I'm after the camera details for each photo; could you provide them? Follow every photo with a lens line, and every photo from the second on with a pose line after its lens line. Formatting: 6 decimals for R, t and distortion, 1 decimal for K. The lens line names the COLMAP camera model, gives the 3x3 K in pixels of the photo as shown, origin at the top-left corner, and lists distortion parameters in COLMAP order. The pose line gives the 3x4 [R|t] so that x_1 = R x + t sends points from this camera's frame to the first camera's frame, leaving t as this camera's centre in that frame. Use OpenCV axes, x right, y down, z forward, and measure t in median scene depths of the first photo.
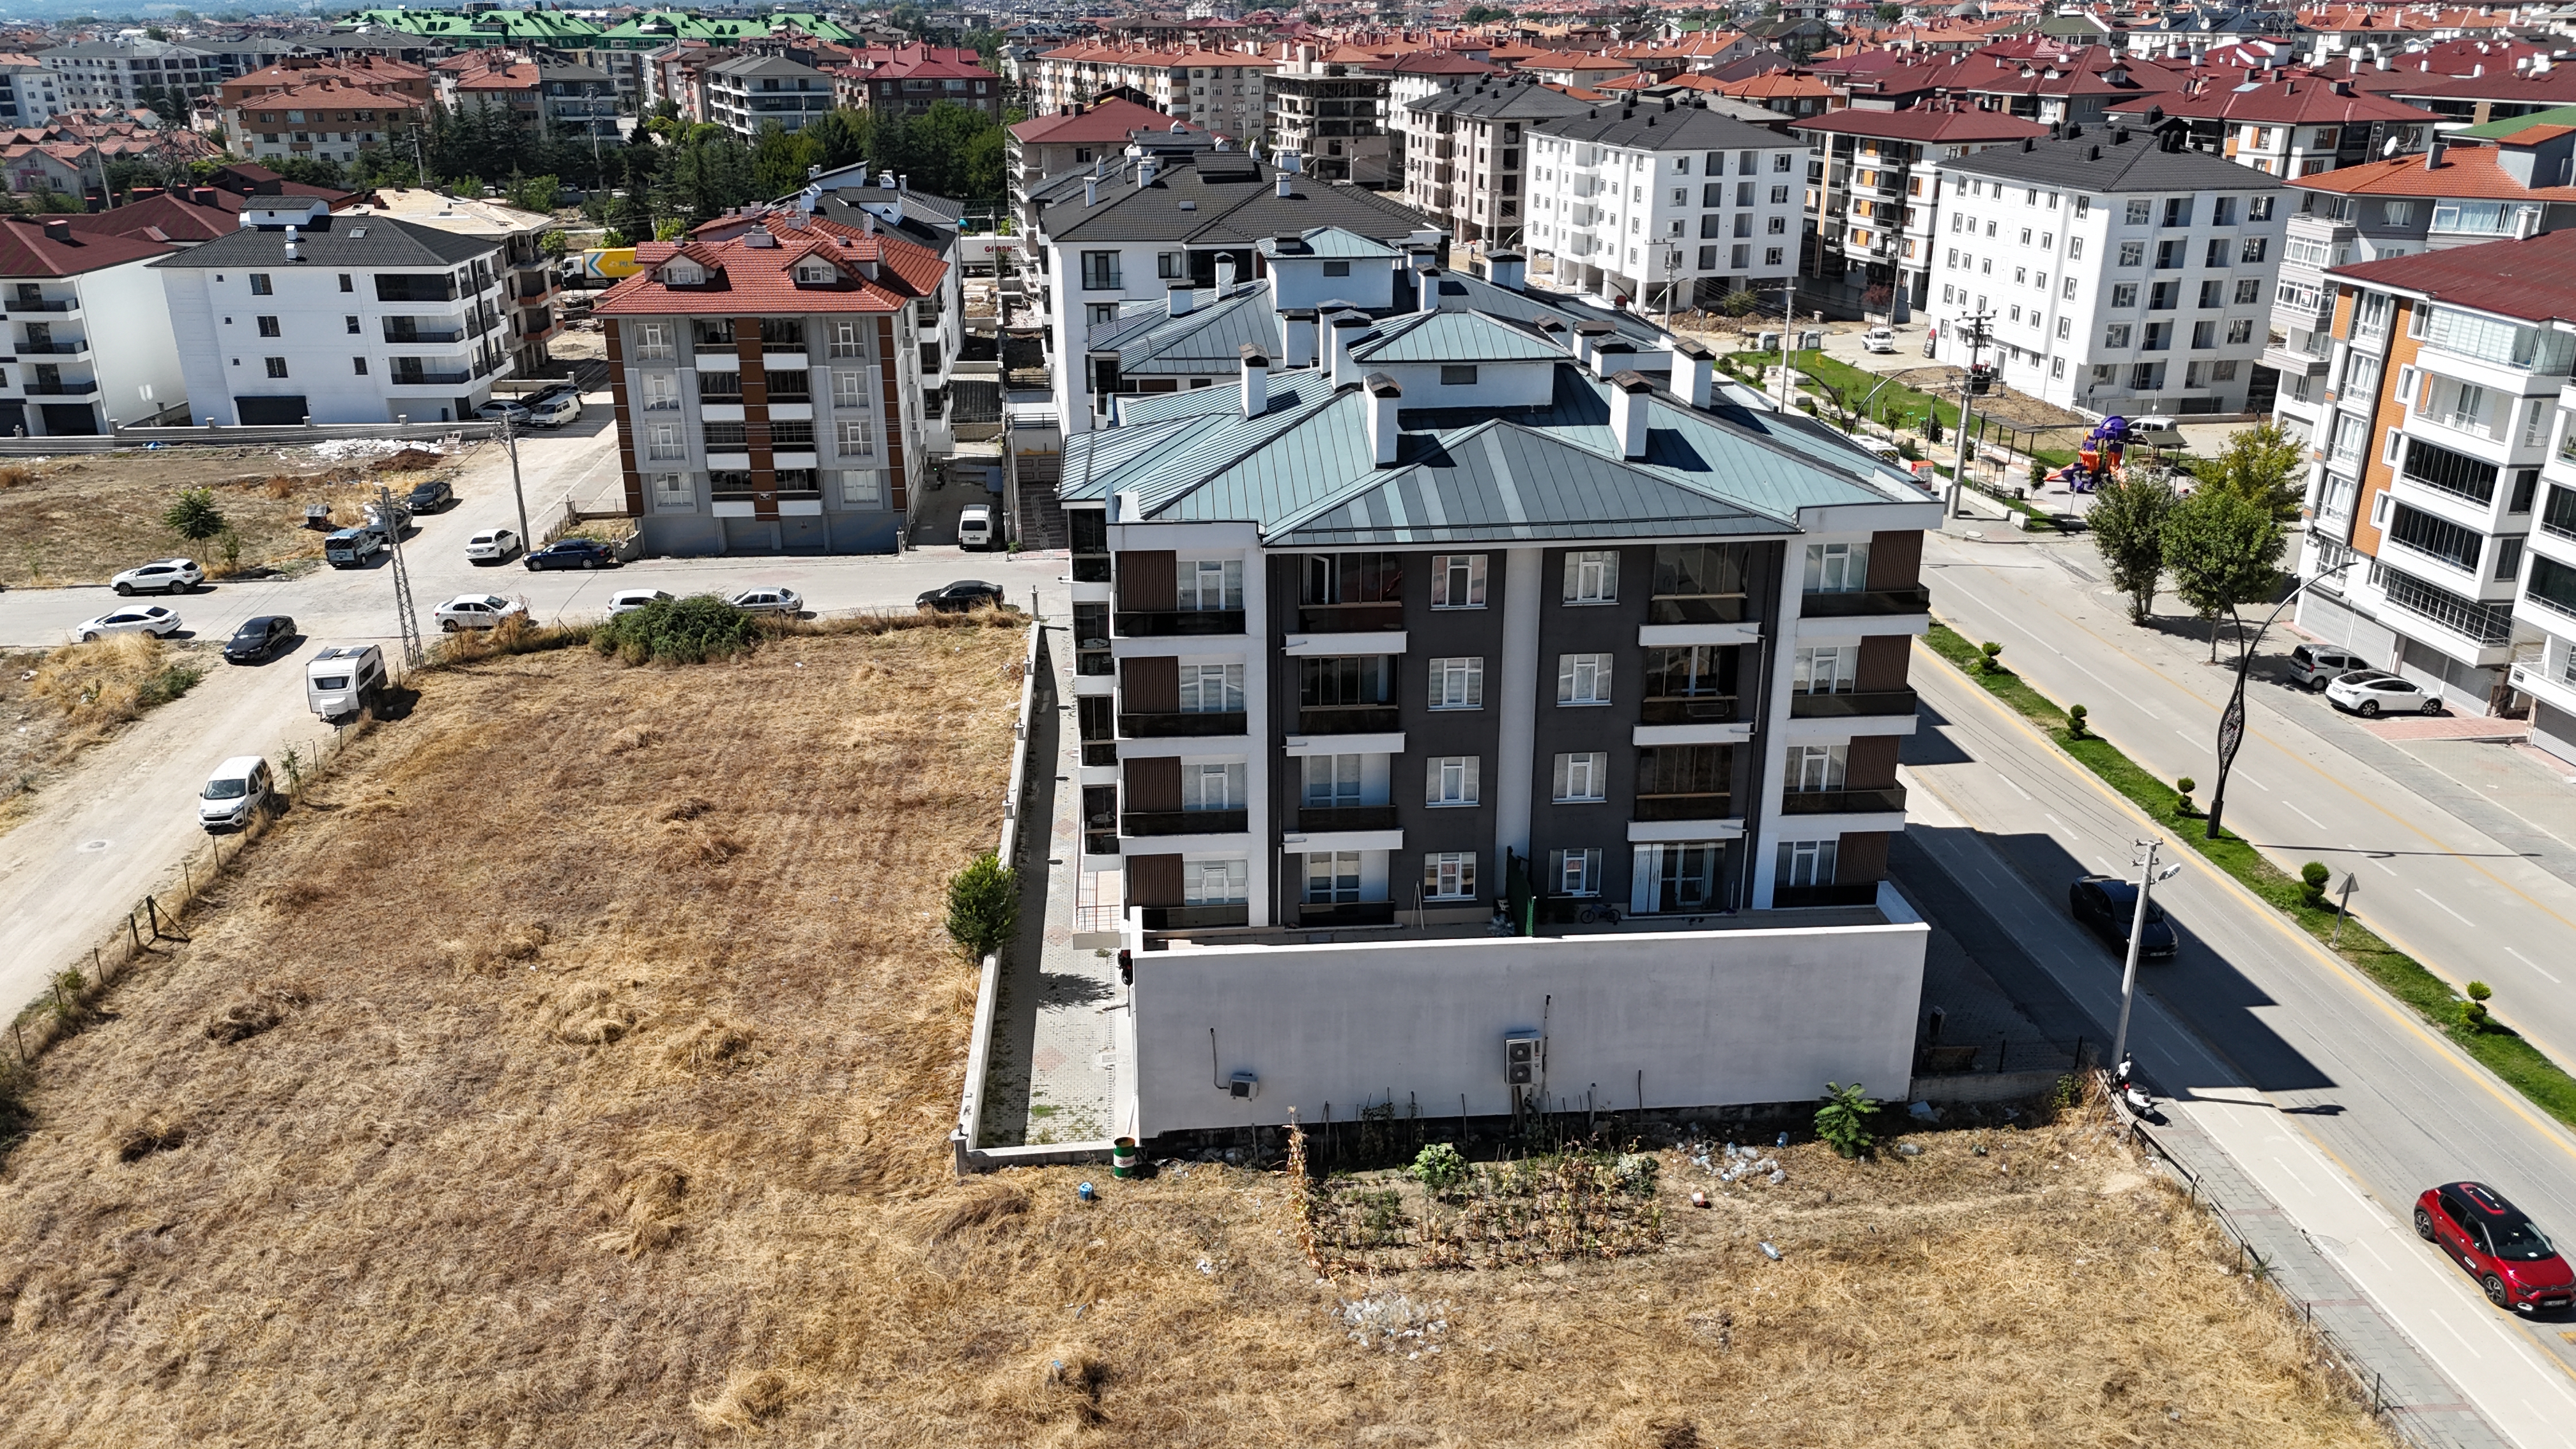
lens RADIAL K [[1903.6, 0, 1291.1], [0, 1903.6, 707.8], [0, 0, 1]] dist [0.068646, -0.062561]
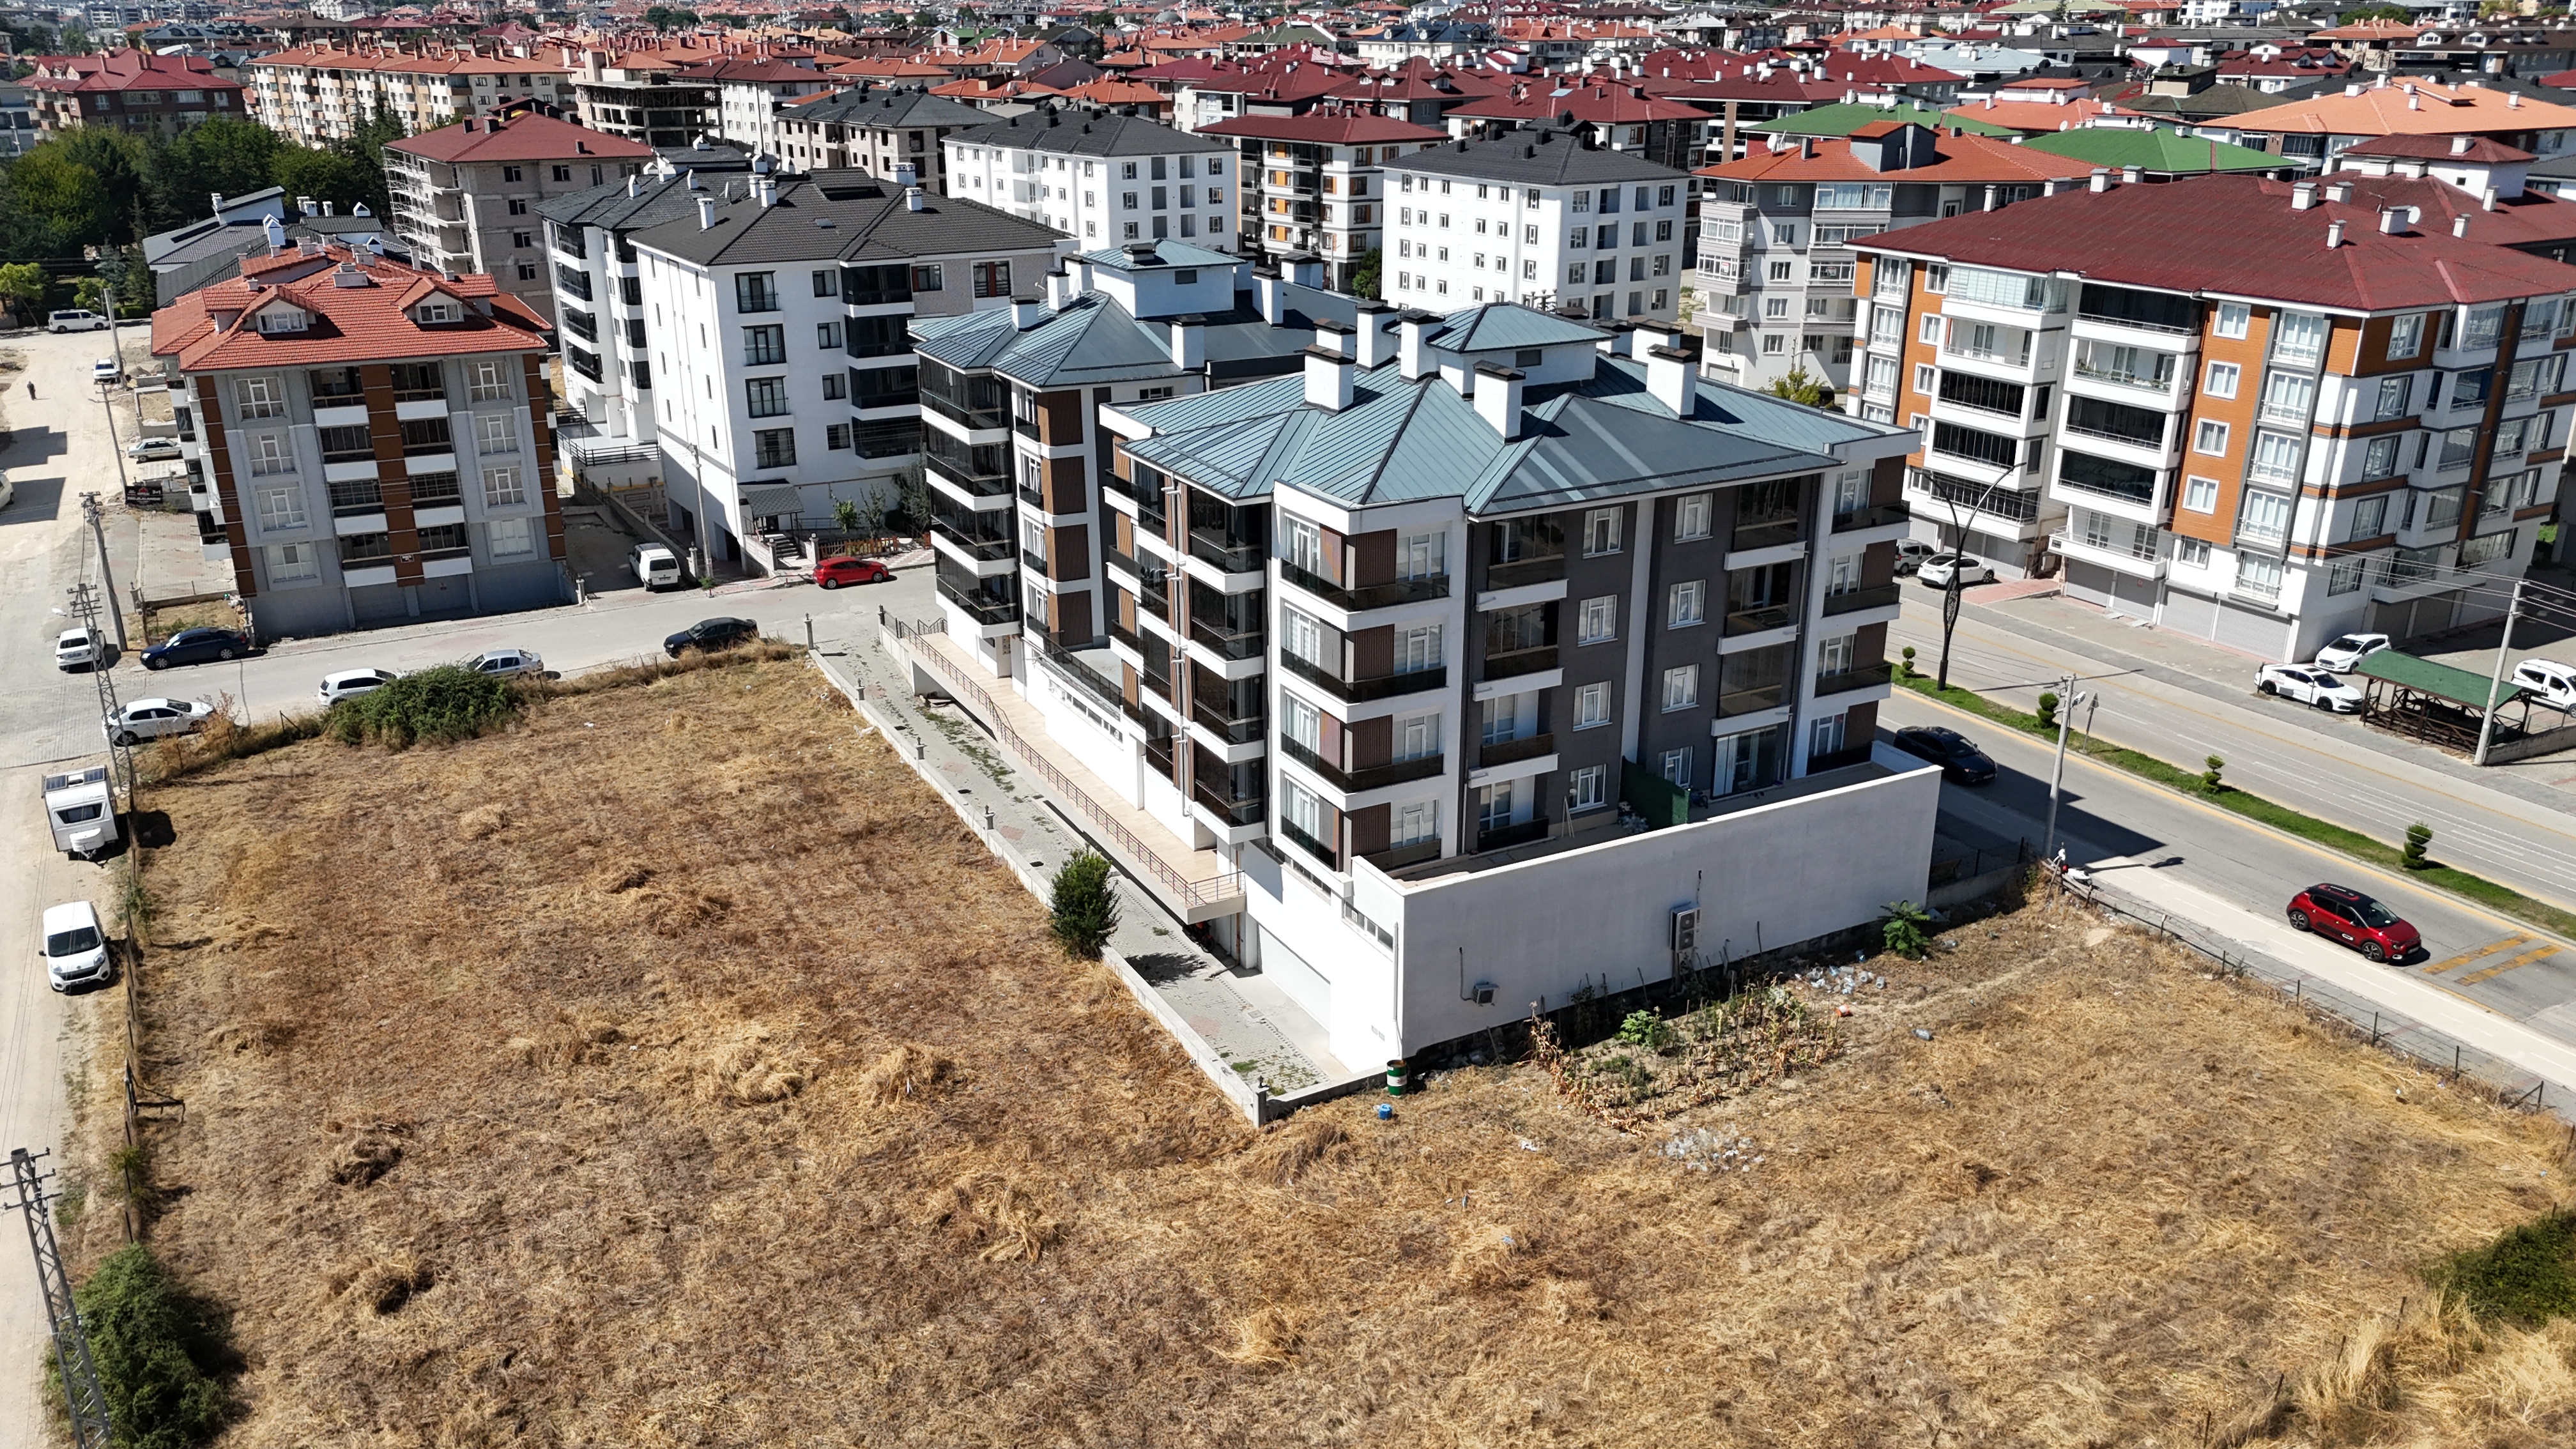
lens RADIAL K [[1903.6, 0, 1290.4], [0, 1903.6, 710.5], [0, 0, 1]] dist [0.068646, -0.062561]
pose [[0.917497, -0.135039, 0.374118, -0.325655], [0.134996, 0.990493, 0.026452, -0.008698], [-0.374133, 0.026235, 0.927004, -0.006869]]
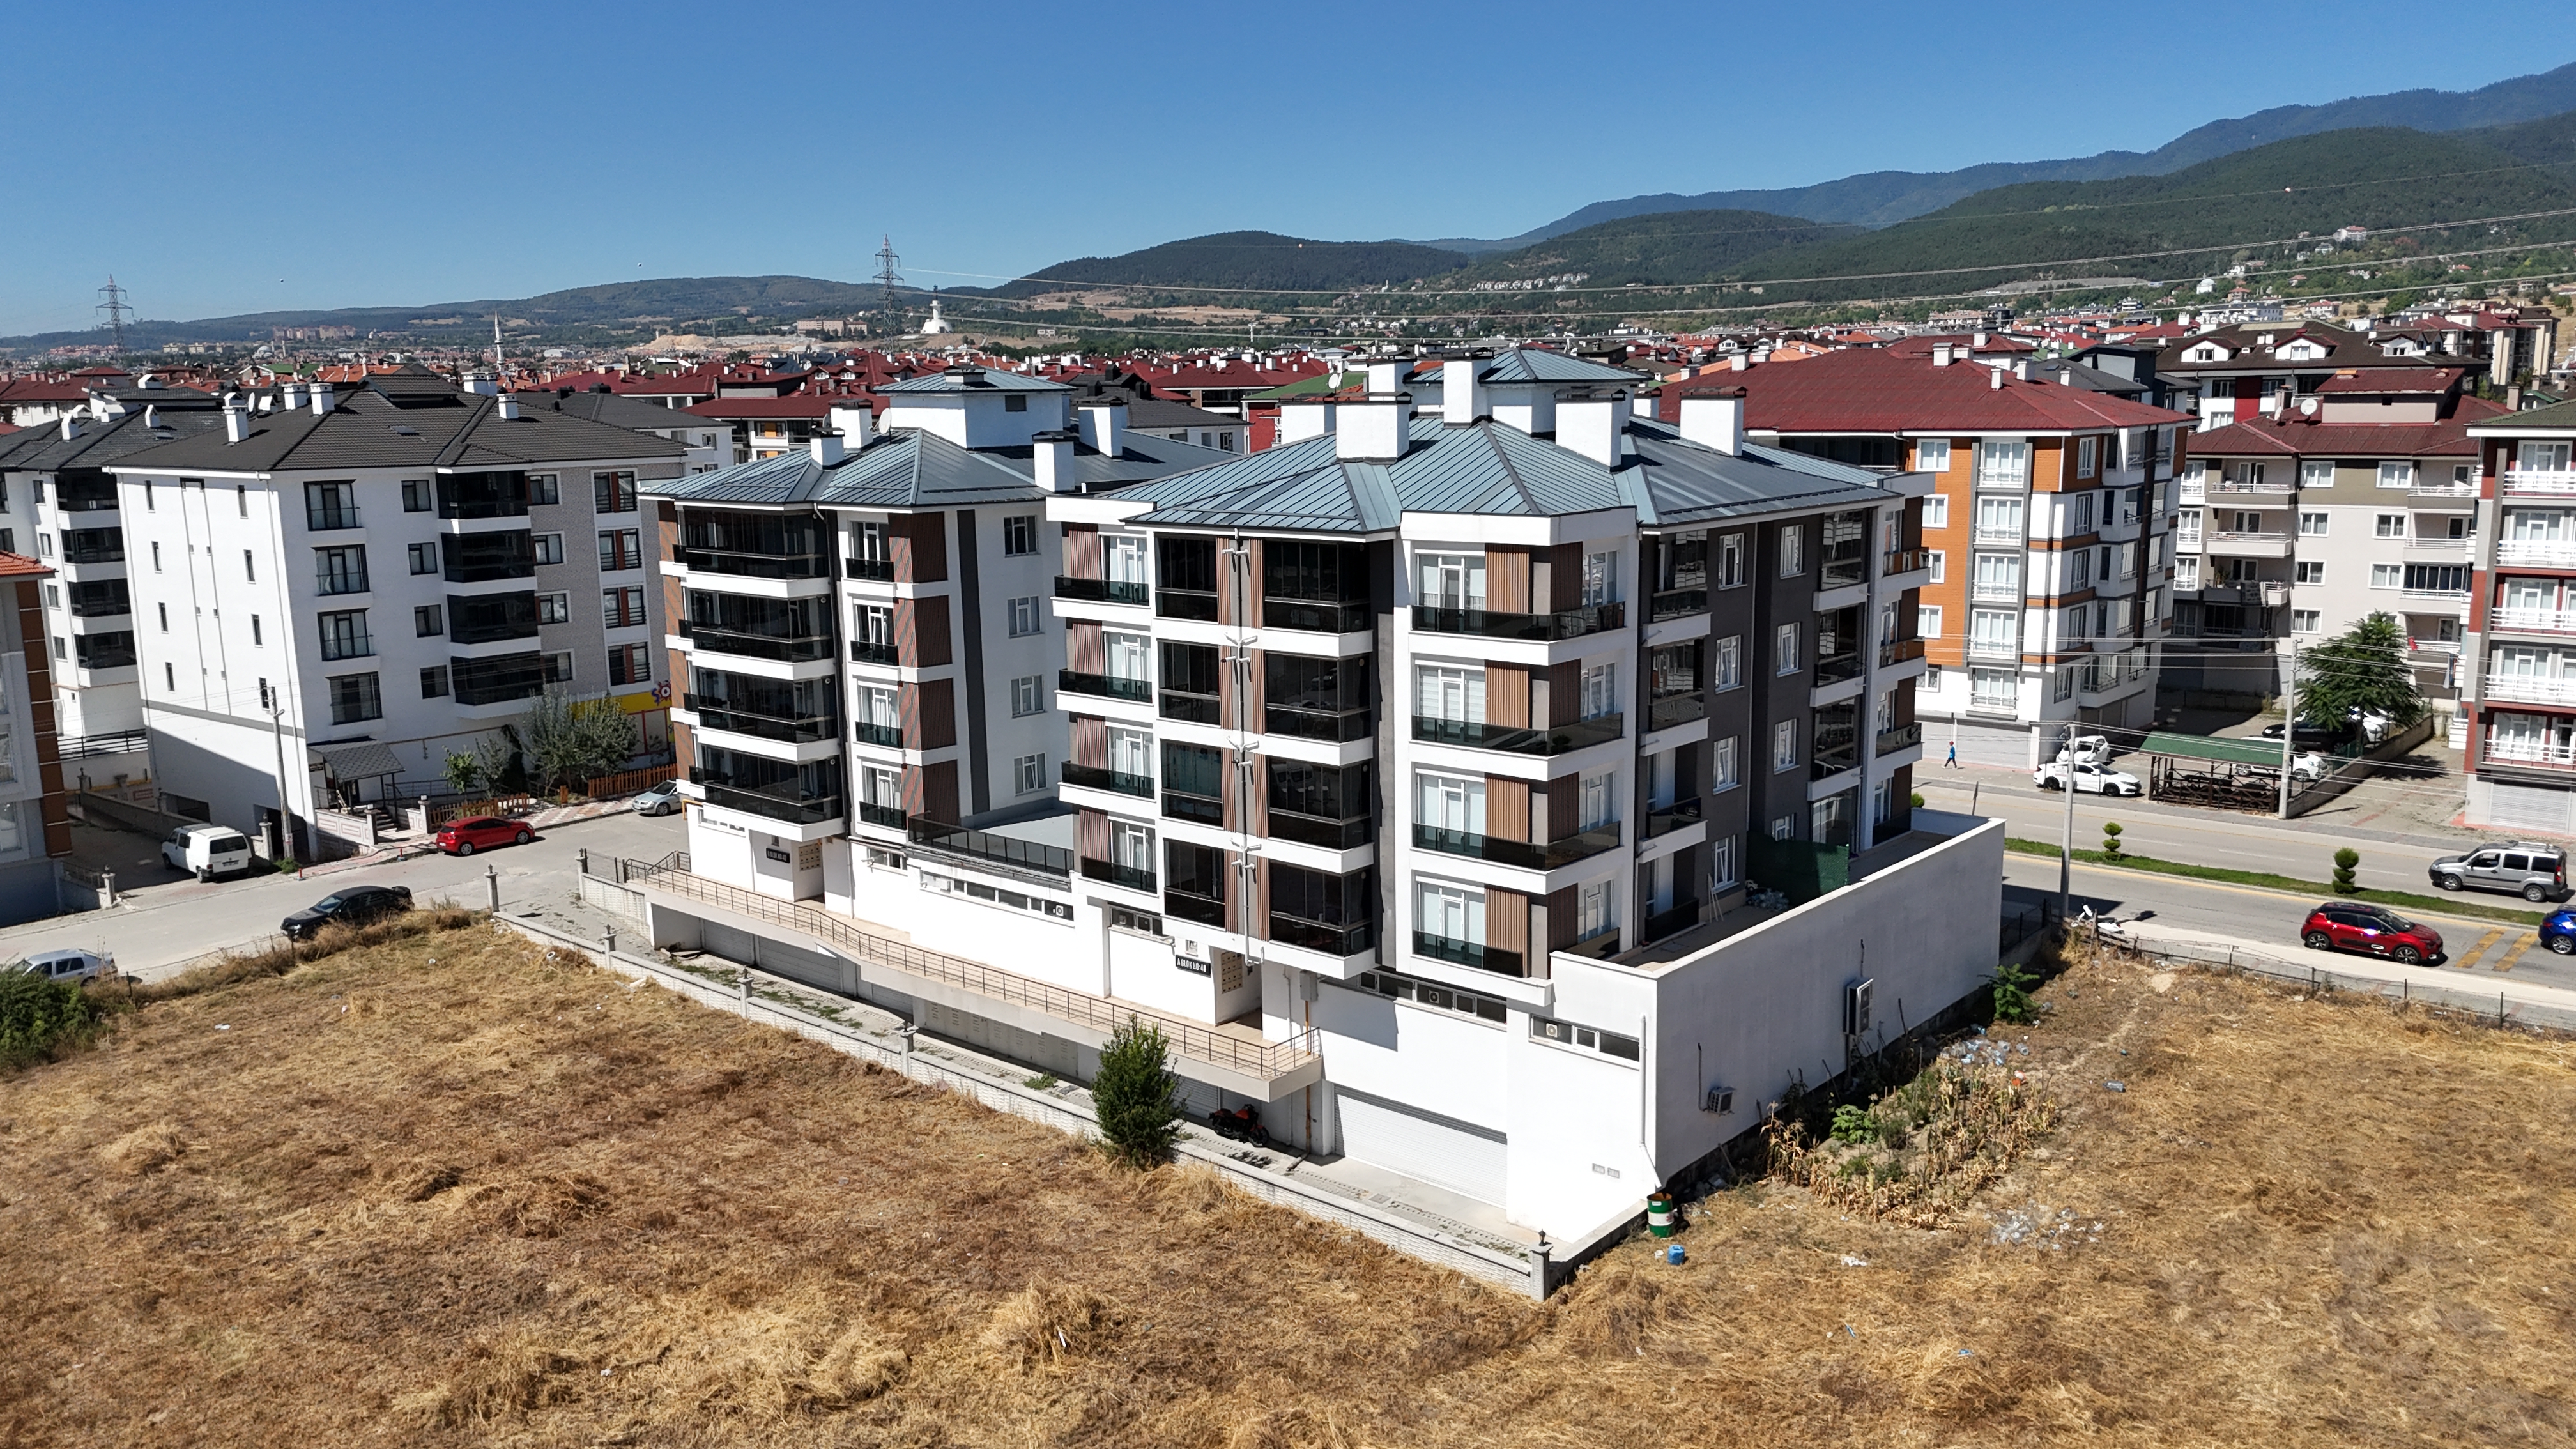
lens RADIAL K [[1903.6, 0, 1291.0], [0, 1903.6, 716.9], [0, 0, 1]] dist [0.068646, -0.062561]
pose [[0.721691, -0.127761, 0.680323, -0.486151], [0.249276, 0.964848, -0.083241, 0.025805], [-0.645774, 0.229662, 0.728170, 0.249068]]
